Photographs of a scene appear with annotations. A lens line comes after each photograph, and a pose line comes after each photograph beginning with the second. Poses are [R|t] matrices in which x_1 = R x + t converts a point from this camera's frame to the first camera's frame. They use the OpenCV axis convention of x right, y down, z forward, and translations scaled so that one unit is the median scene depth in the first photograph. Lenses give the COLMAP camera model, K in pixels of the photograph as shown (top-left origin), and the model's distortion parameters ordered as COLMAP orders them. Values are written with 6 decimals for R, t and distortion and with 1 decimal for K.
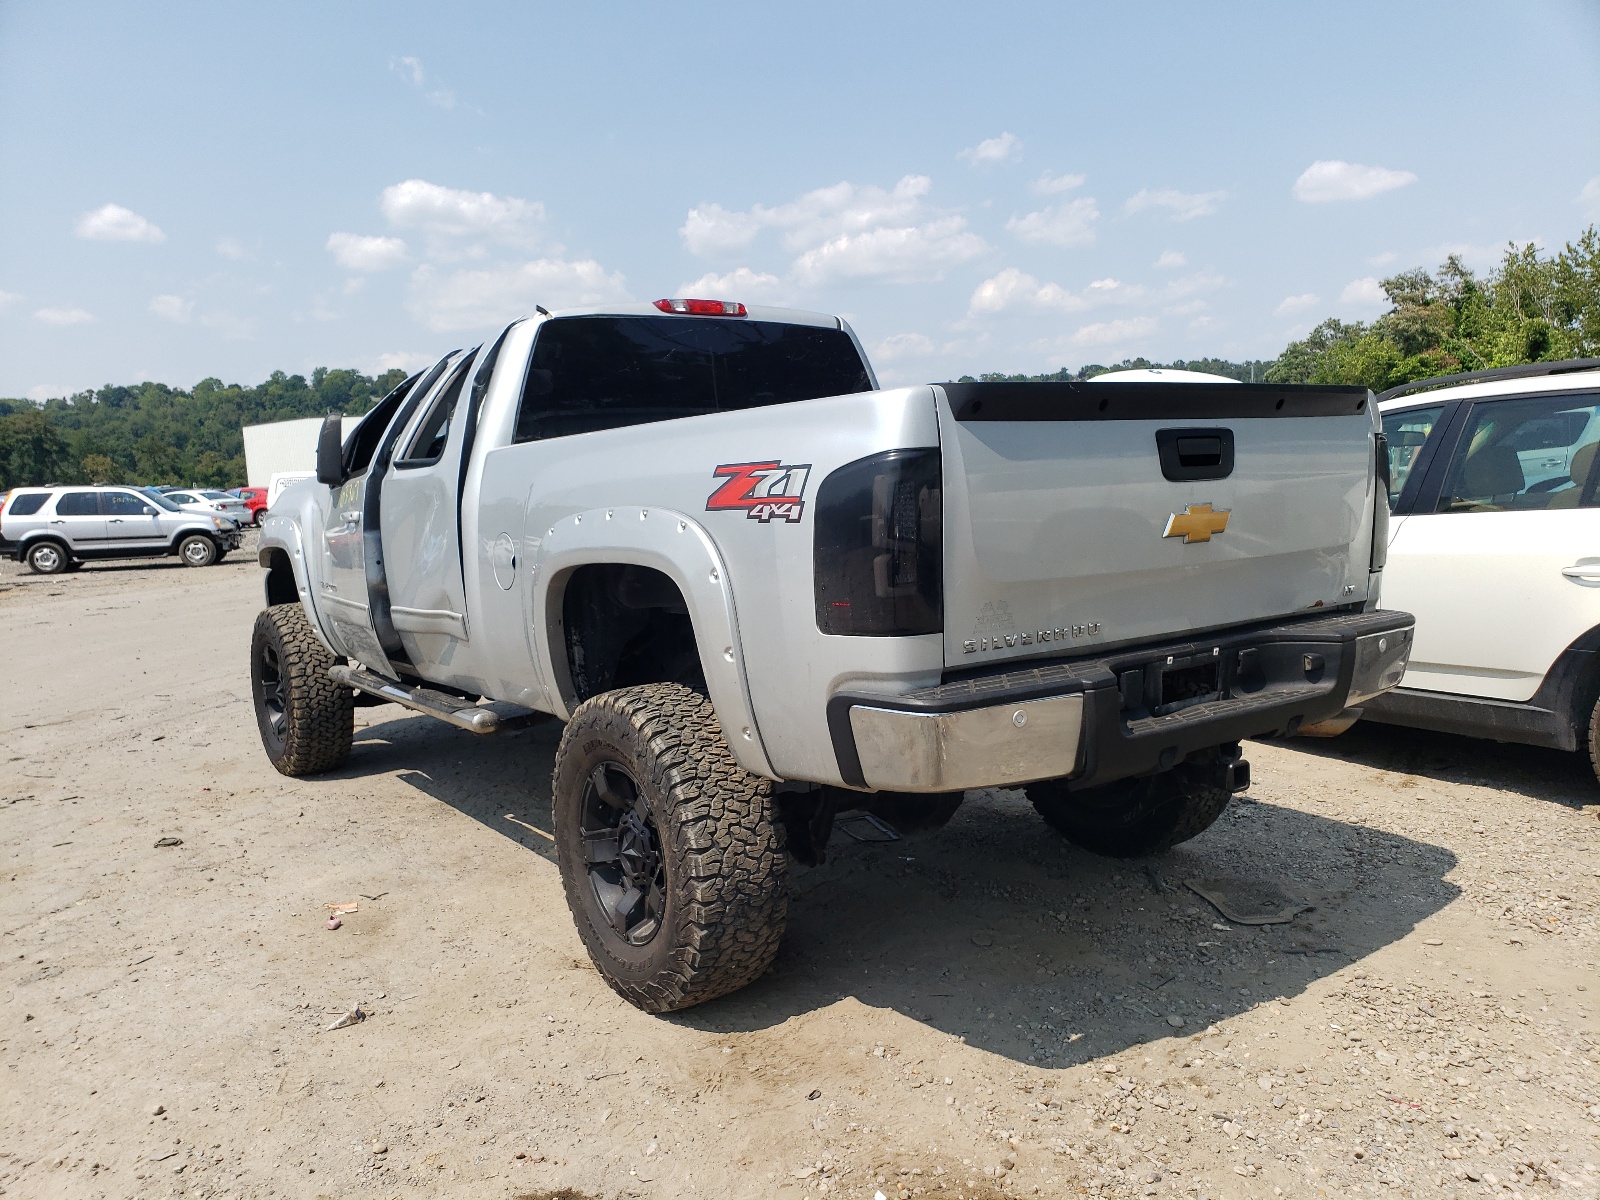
lens RADIAL K [[1206.1, 0, 799.2], [0, 1206.1, 623.7], [0, 0, 1]] dist [0.046786, 0.000977]
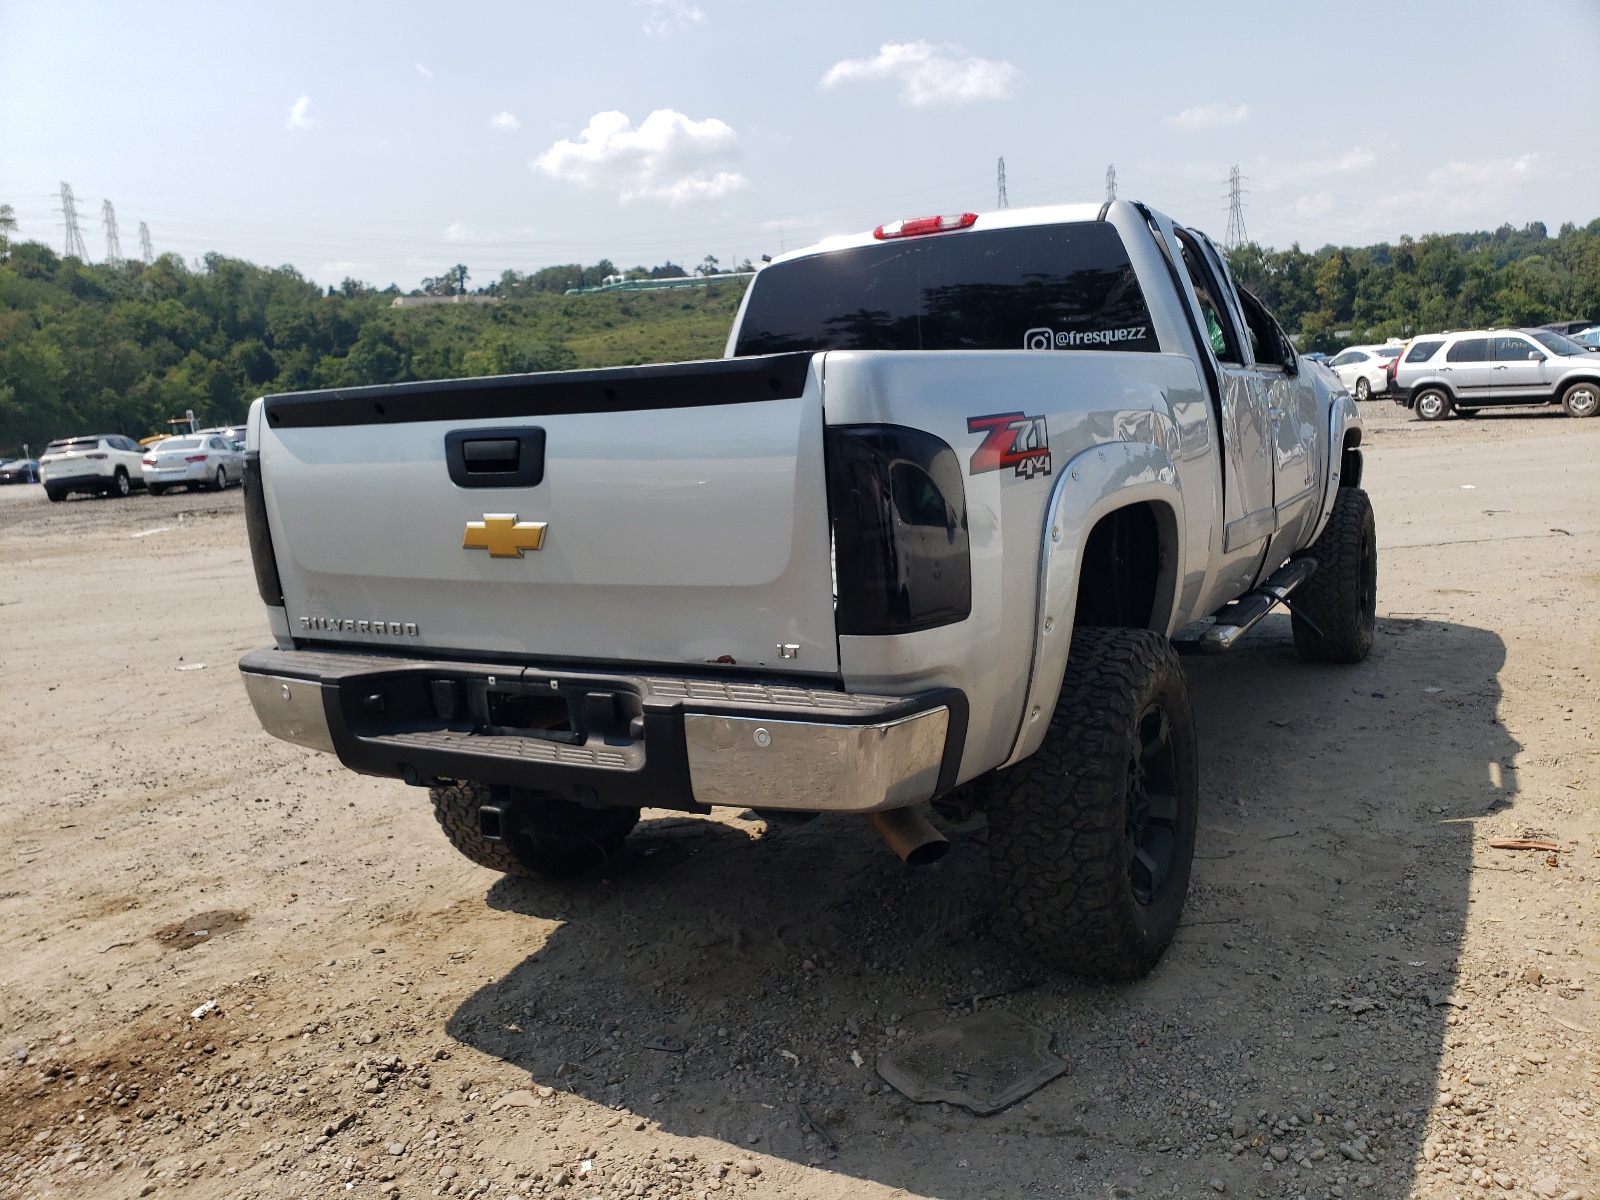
lens RADIAL K [[1241.3, 0, 792.5], [0, 1241.3, 600.3], [0, 0, 1]] dist [0.033620, -0.004967]
pose [[0.421513, 0.166477, -0.891410, 0.117252], [-0.065696, 0.986027, 0.153083, -0.018070], [0.904440, -0.005964, 0.426560, 0.076191]]
